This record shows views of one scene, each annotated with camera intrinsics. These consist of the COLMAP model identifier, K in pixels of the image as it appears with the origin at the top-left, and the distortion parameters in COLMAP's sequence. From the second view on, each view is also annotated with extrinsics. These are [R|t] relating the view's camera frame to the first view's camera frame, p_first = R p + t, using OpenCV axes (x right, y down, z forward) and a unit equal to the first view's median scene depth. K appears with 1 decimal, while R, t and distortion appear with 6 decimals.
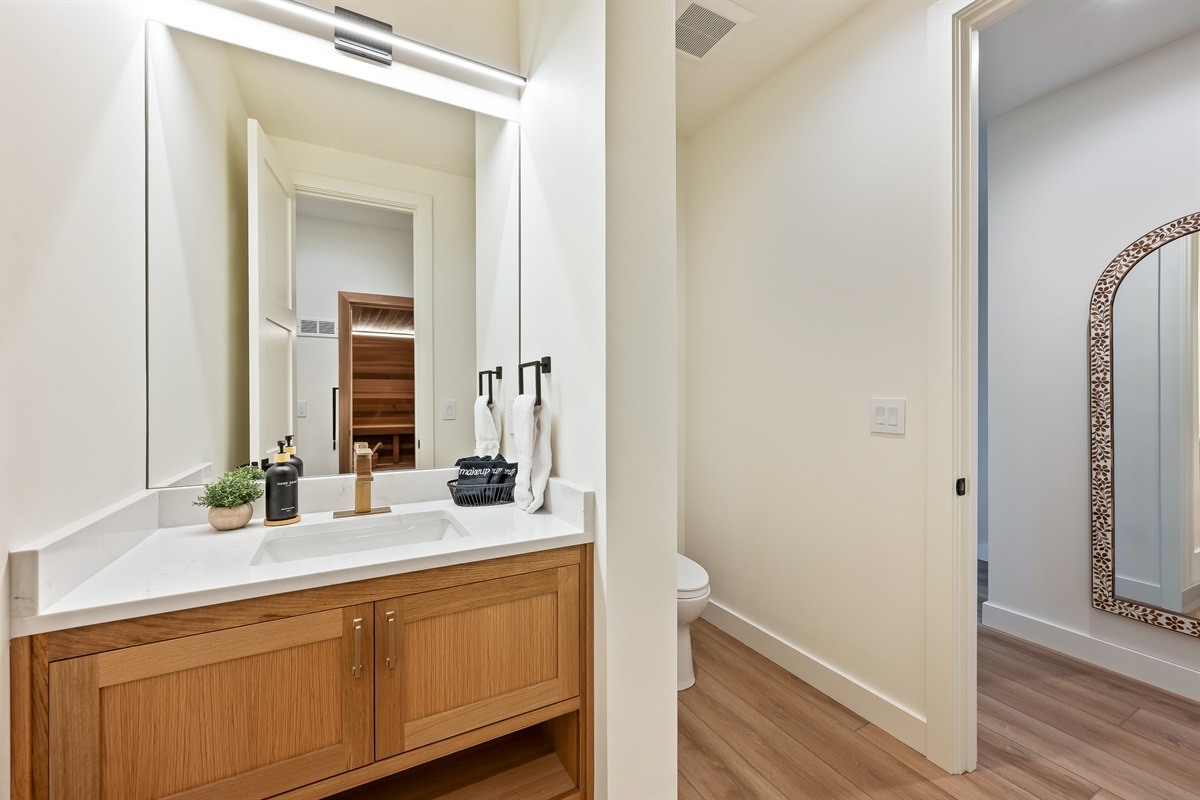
lens RADIAL K [[477.5, 0, 599.7], [0, 477.5, 397.5], [0, 0, 1]] dist [0.000296, 0.000477]
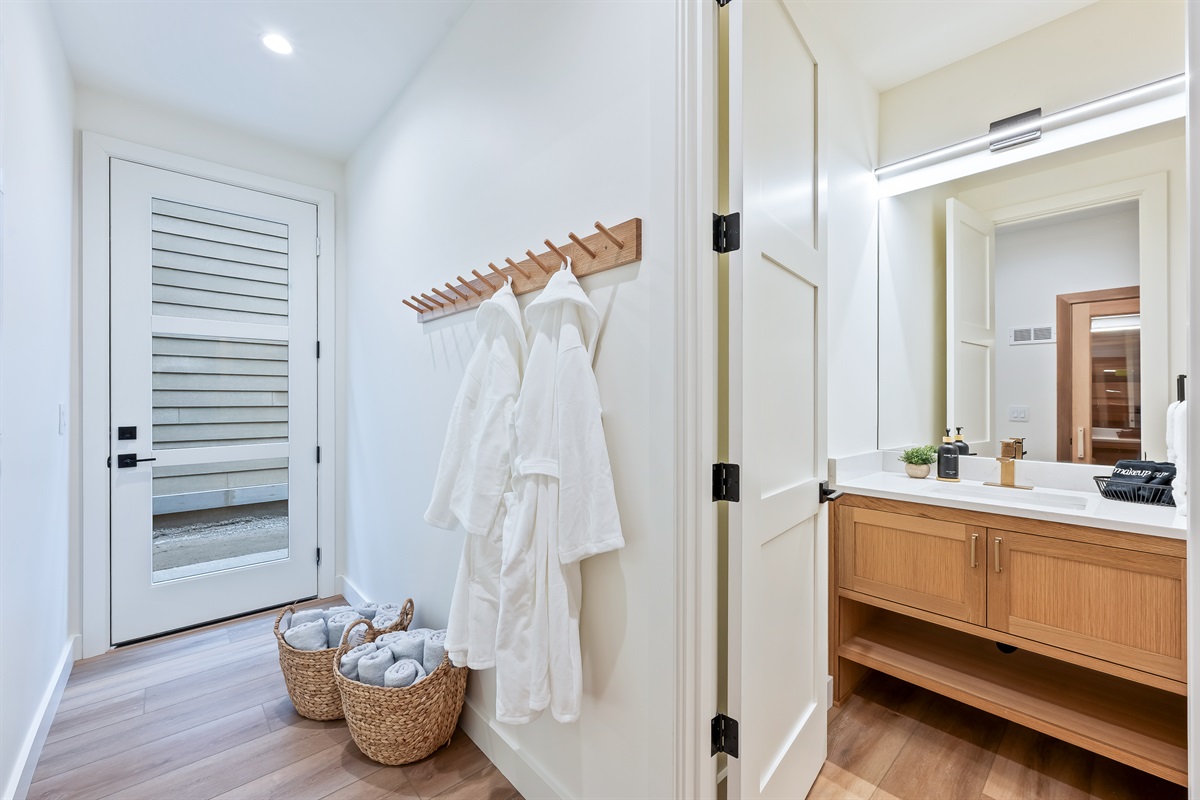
lens RADIAL K [[477.5, 0, 599.7], [0, 477.5, 397.5], [0, 0, 1]] dist [0.000296, 0.000477]
pose [[0.246246, -0.001833, -0.969206, 0.595989], [-0.009578, 0.999945, -0.004325, 0.005912], [0.969160, 0.010348, 0.246215, -0.517028]]
